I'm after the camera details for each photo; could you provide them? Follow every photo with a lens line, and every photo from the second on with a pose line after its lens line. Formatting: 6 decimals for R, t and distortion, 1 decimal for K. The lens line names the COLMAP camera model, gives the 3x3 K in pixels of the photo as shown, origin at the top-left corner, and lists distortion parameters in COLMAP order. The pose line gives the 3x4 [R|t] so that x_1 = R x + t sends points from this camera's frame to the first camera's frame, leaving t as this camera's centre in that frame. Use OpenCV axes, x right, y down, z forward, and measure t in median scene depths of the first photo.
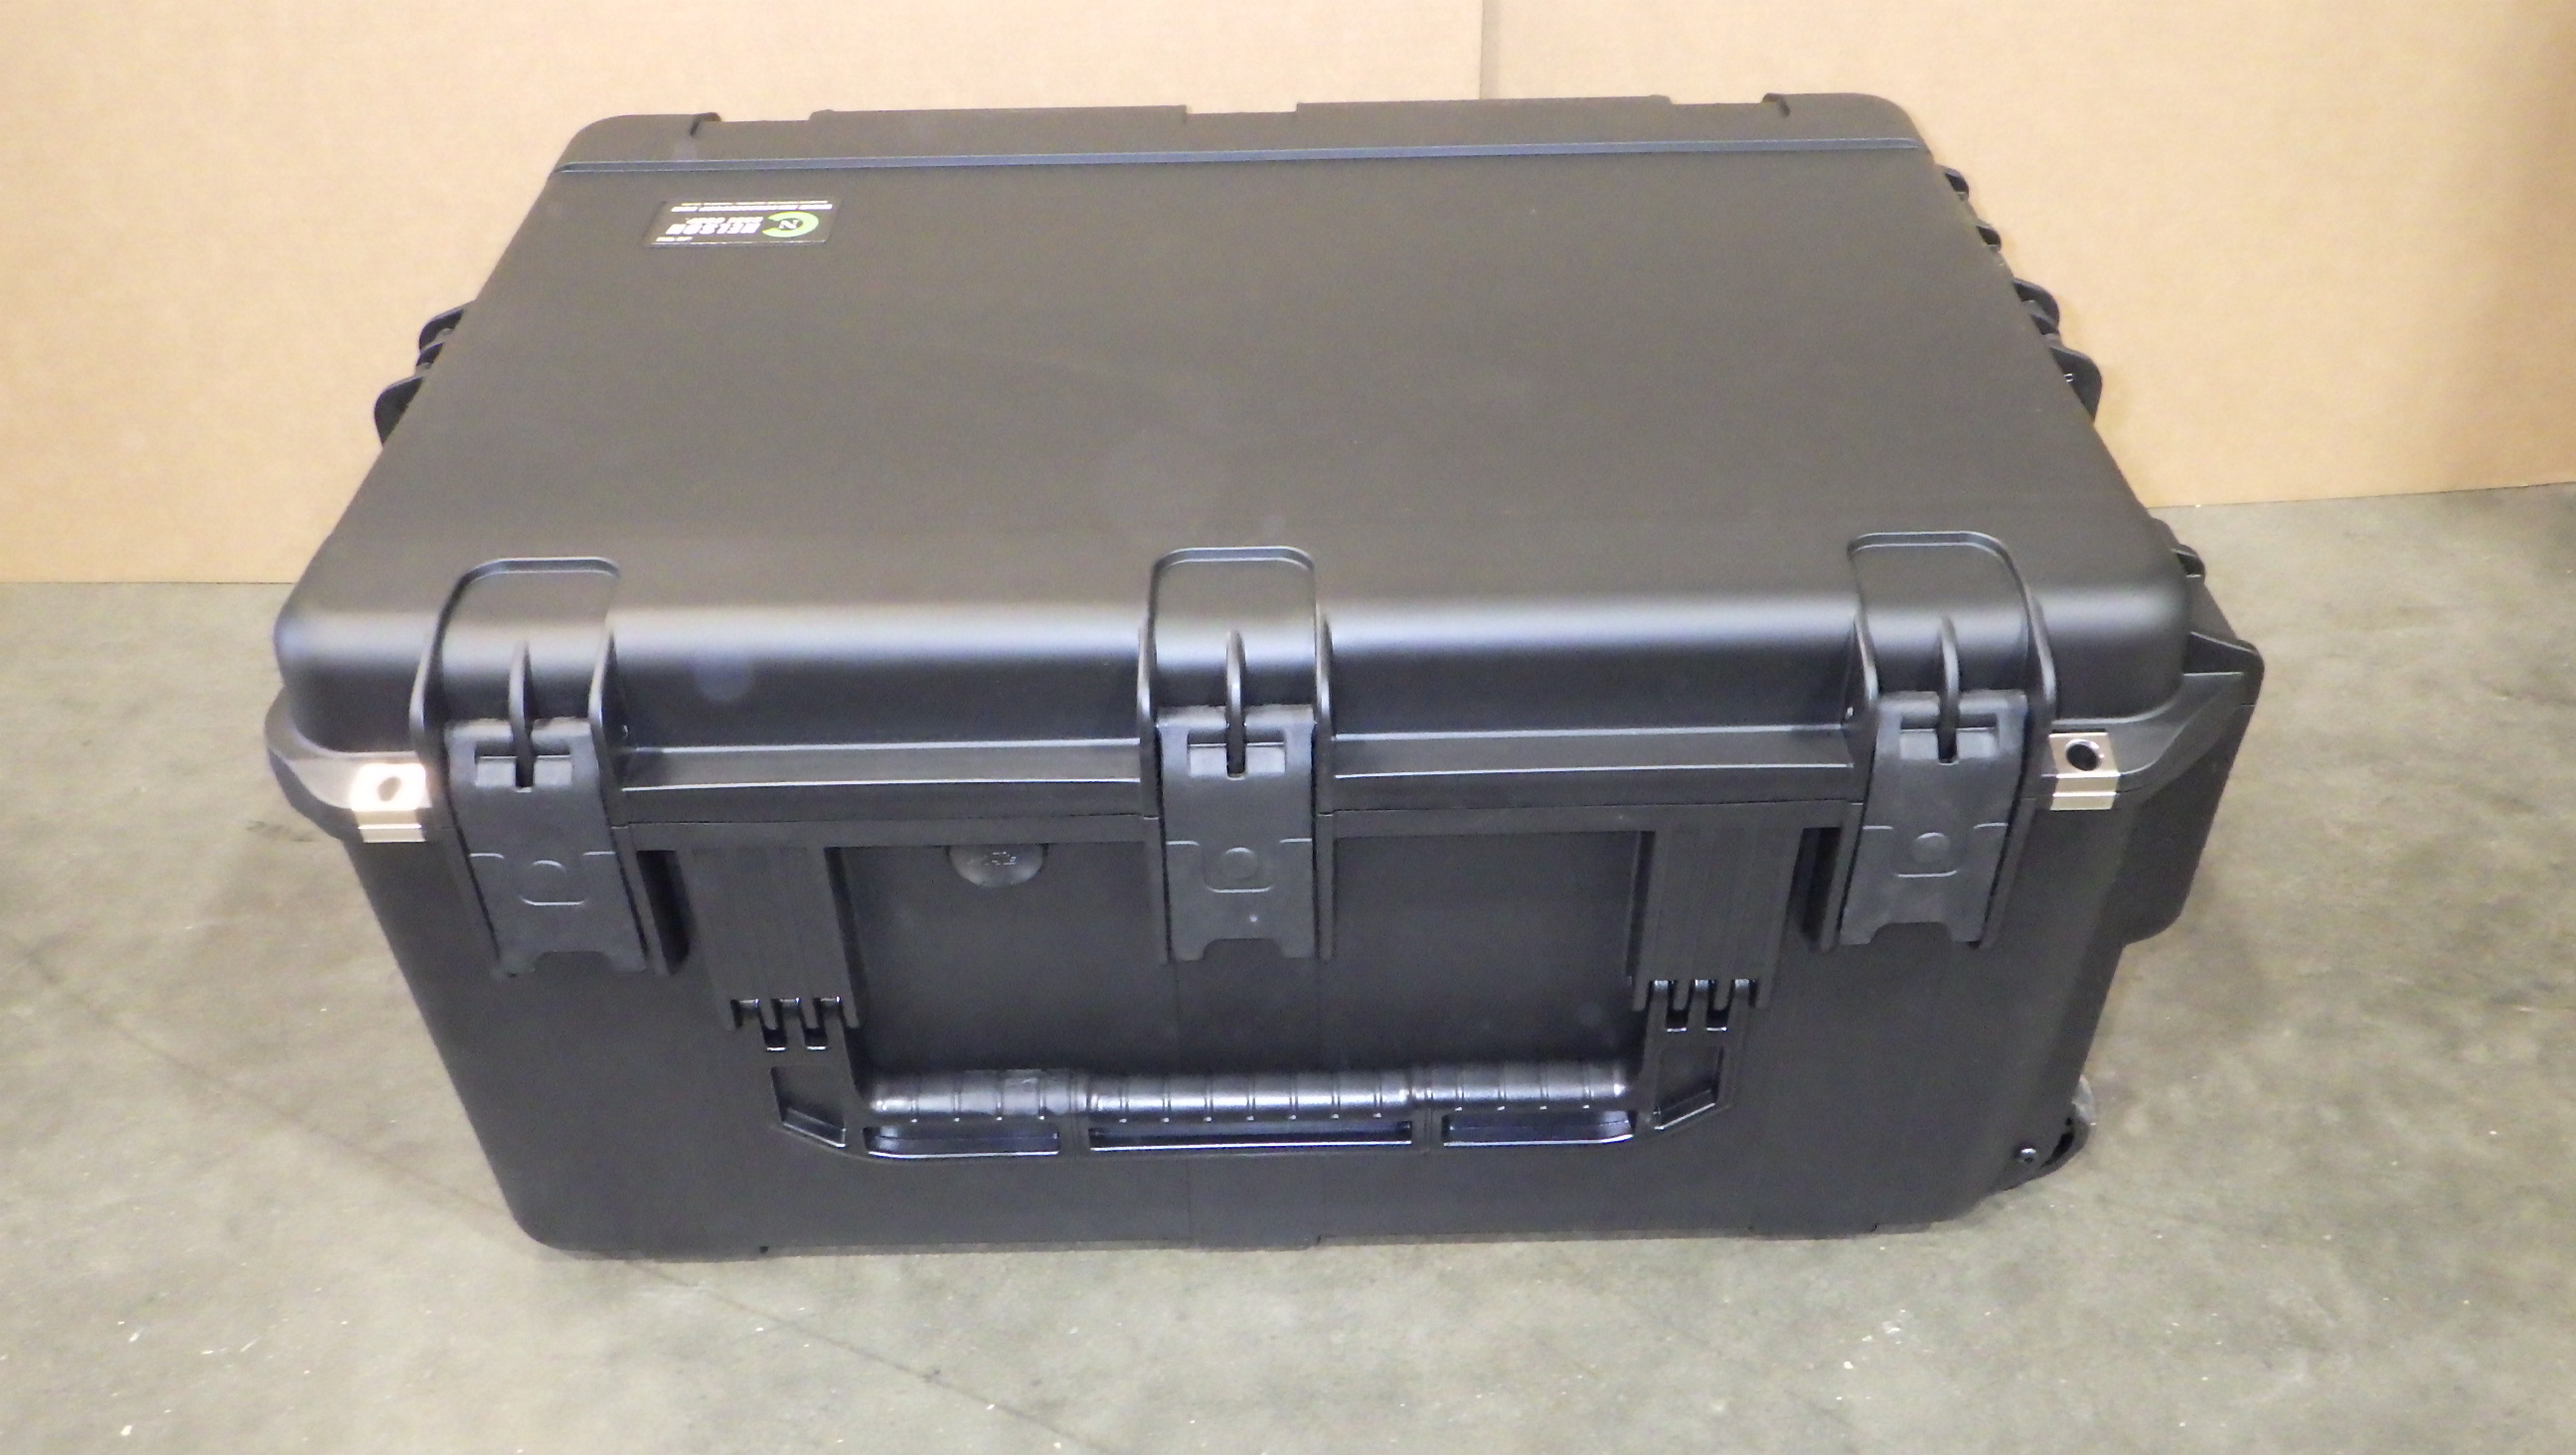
lens RADIAL K [[2129.5, 0, 1288.5], [0, 2129.5, 723.8], [0, 0, 1]] dist [0.008138, -0.001330]
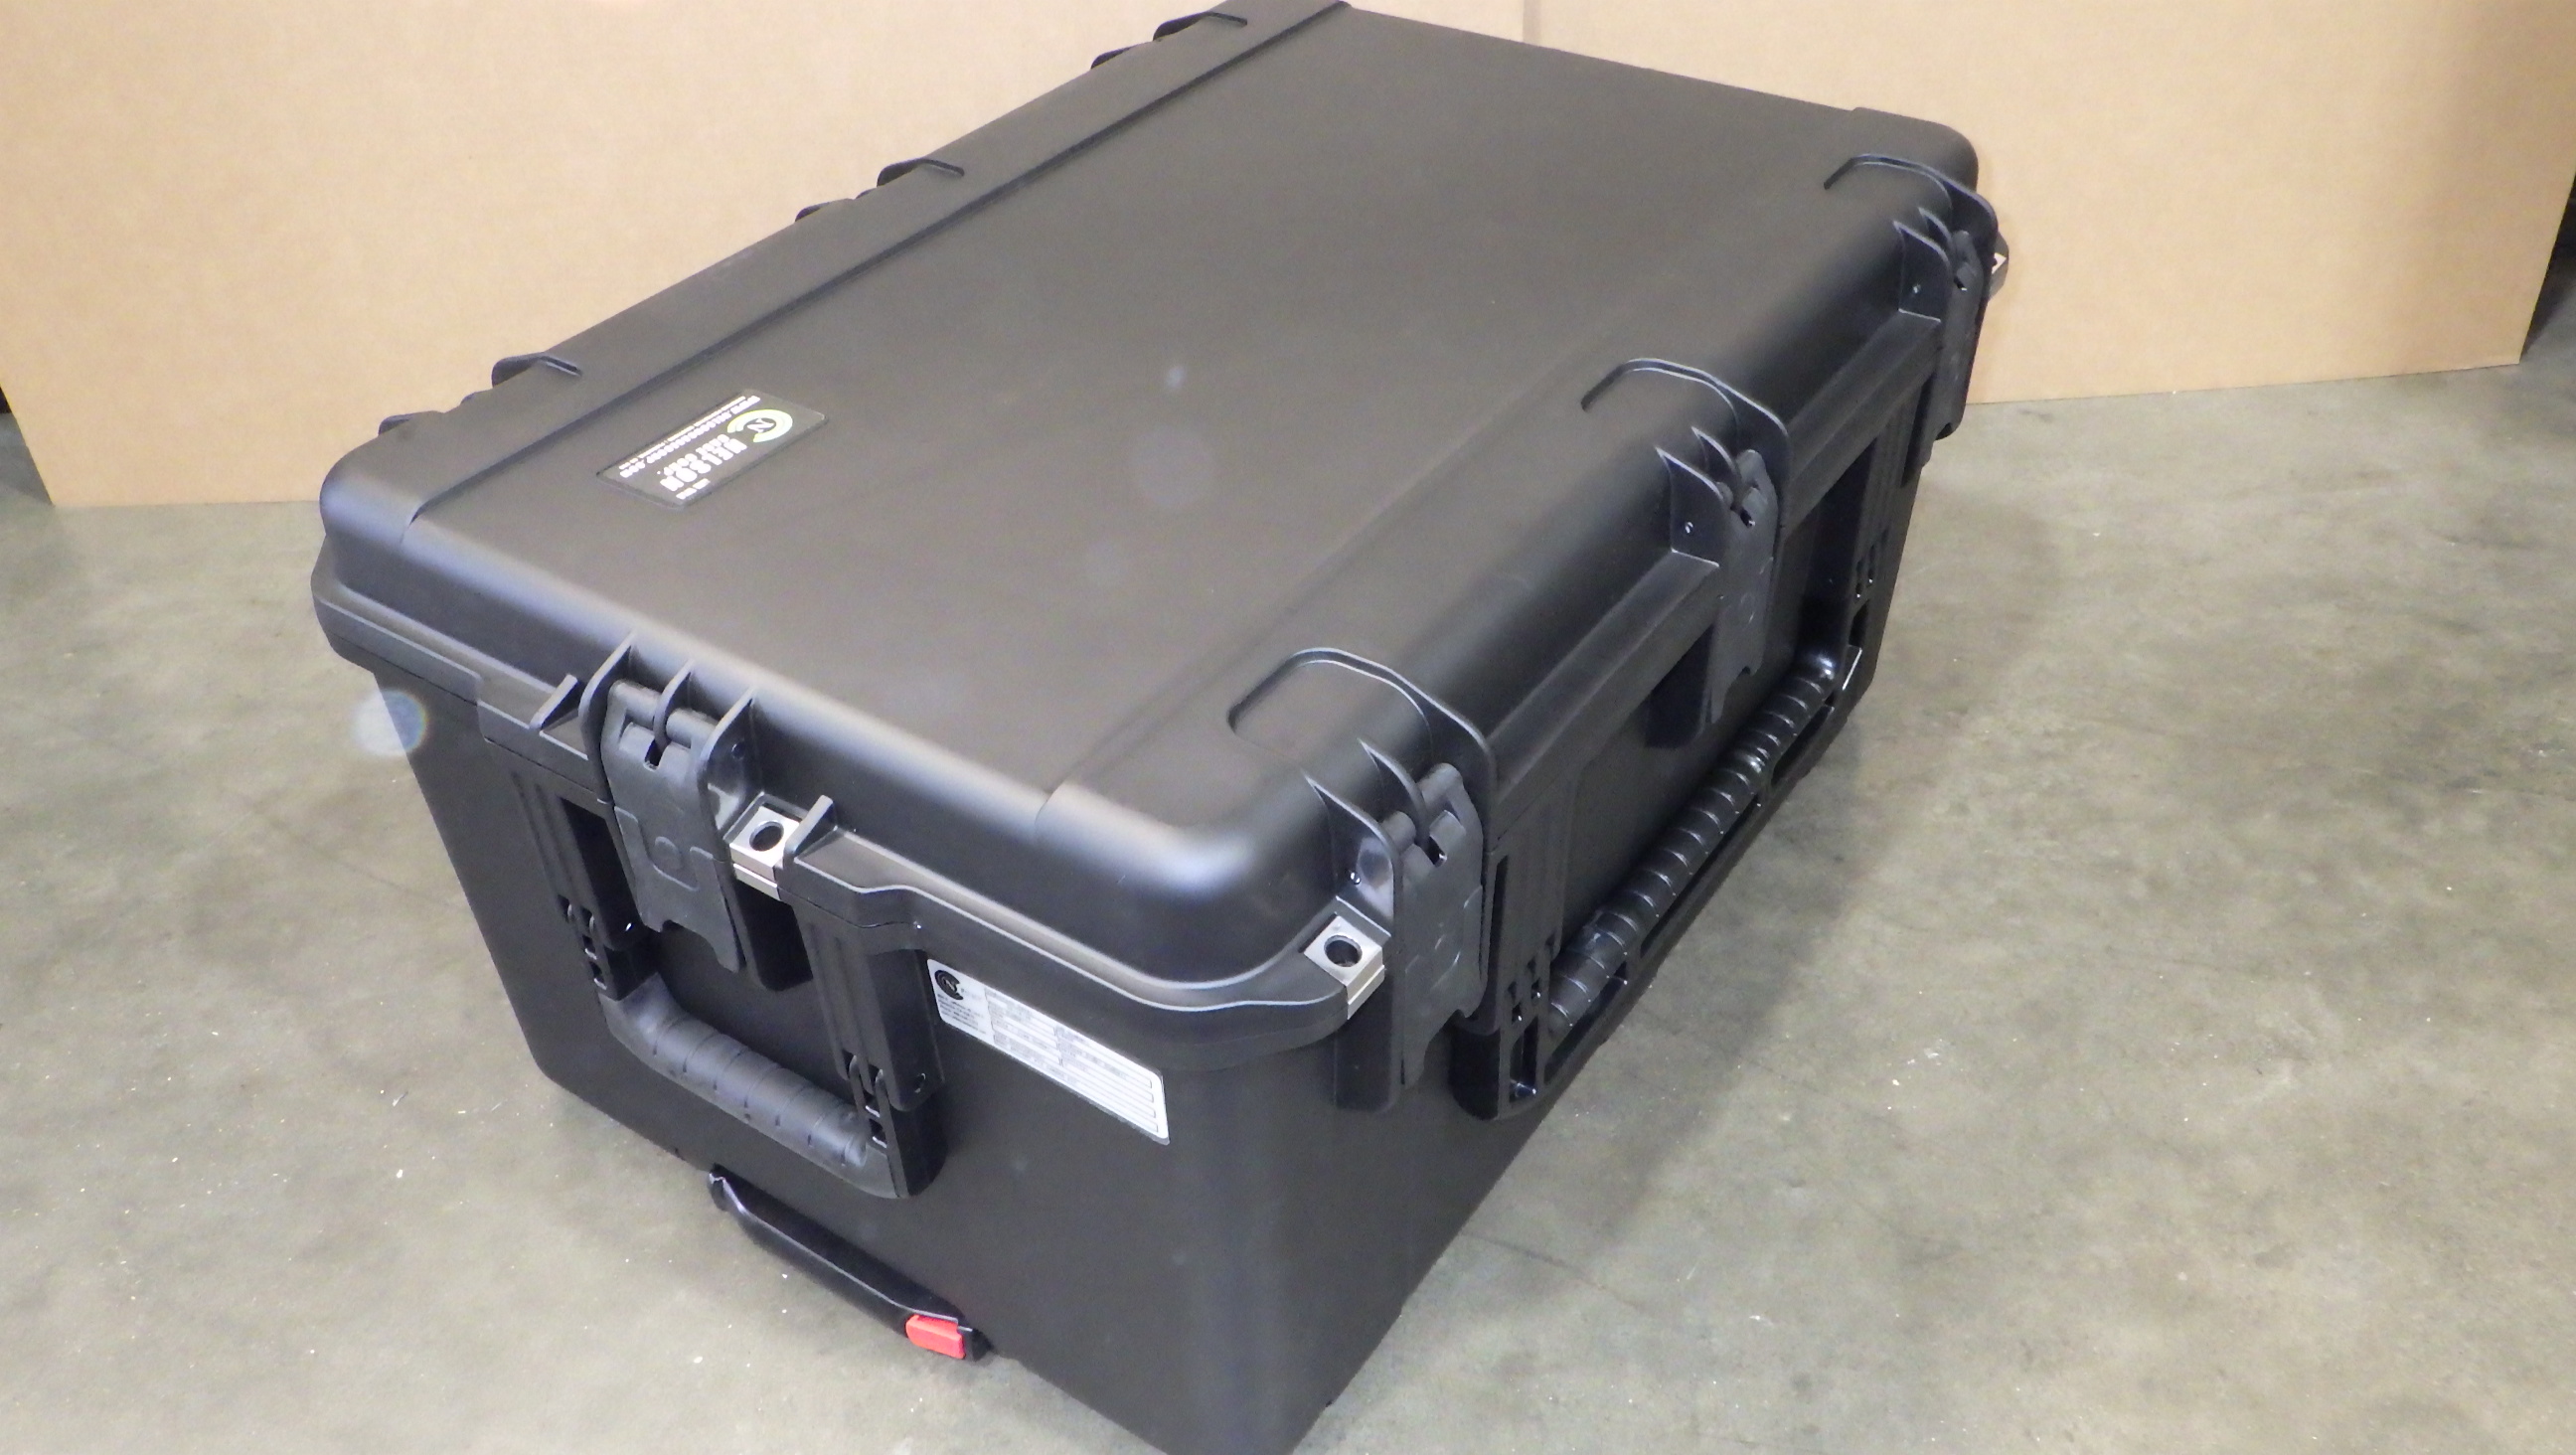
lens RADIAL K [[2129.5, 0, 1284.2], [0, 2129.5, 728.8], [0, 0, 1]] dist [0.008138, -0.001330]
pose [[0.999692, -0.023225, 0.008701, -0.067079], [0.023326, 0.999659, -0.011733, 0.105756], [-0.008425, 0.011932, 0.999893, -0.137927]]
